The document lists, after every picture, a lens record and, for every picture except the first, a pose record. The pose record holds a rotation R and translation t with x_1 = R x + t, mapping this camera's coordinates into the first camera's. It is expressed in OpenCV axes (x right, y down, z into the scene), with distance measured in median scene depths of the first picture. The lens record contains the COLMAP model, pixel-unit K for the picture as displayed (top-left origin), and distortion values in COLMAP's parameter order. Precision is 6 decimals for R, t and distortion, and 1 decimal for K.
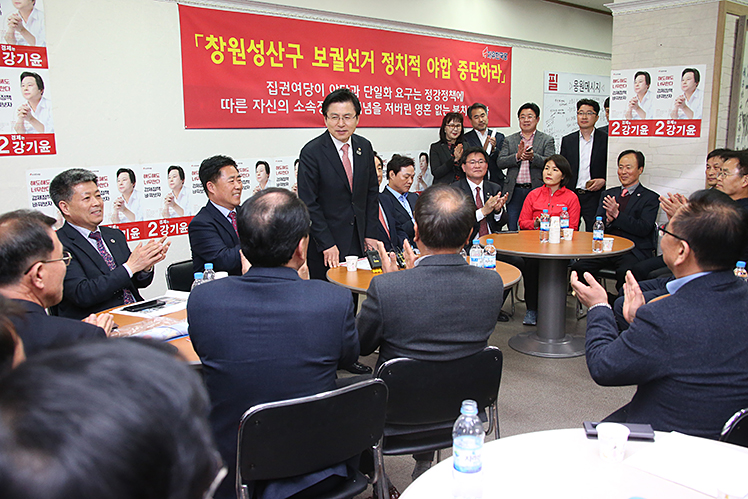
lens RADIAL K [[701.1, 0, 375.1], [0, 701.1, 255.6], [0, 0, 1]] dist [-0.087777, 0.156461]
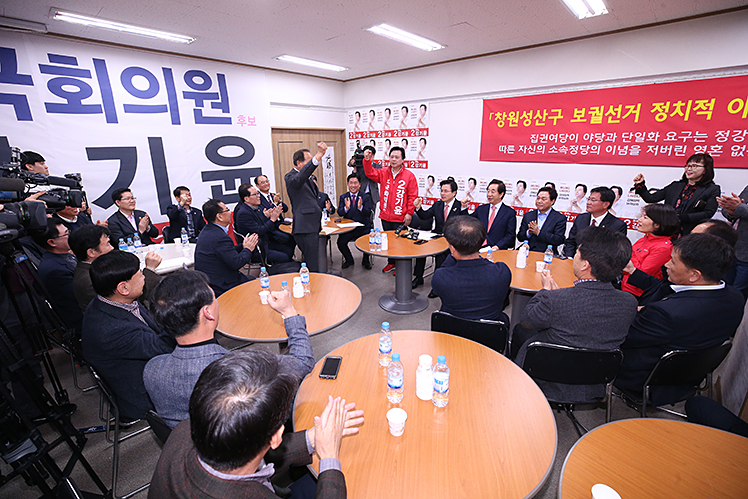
lens RADIAL K [[342.9, 0, 374.0], [0, 342.9, 249.5], [0, 0, 1]] dist [-0.041332, 0.014140]
pose [[0.071583, 0.311240, -0.947631, 0.684534], [-0.150609, 0.942548, 0.298194, -0.169655], [0.985998, 0.121376, 0.114346, 0.541381]]
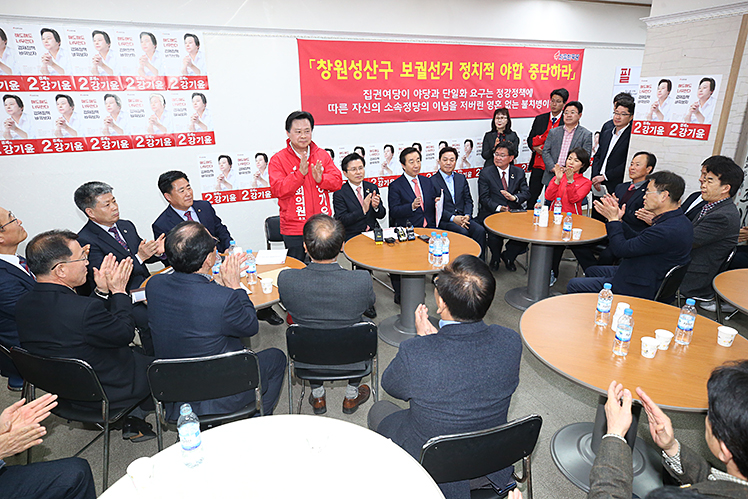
lens RADIAL K [[463.9, 0, 374.0], [0, 463.9, 249.5], [0, 0, 1]] dist [0.001867, 0.001263]
pose [[0.939624, 0.108319, -0.324612, 0.205915], [-0.057883, 0.985222, 0.161207, -0.080033], [0.337276, -0.132684, 0.932008, 0.070608]]
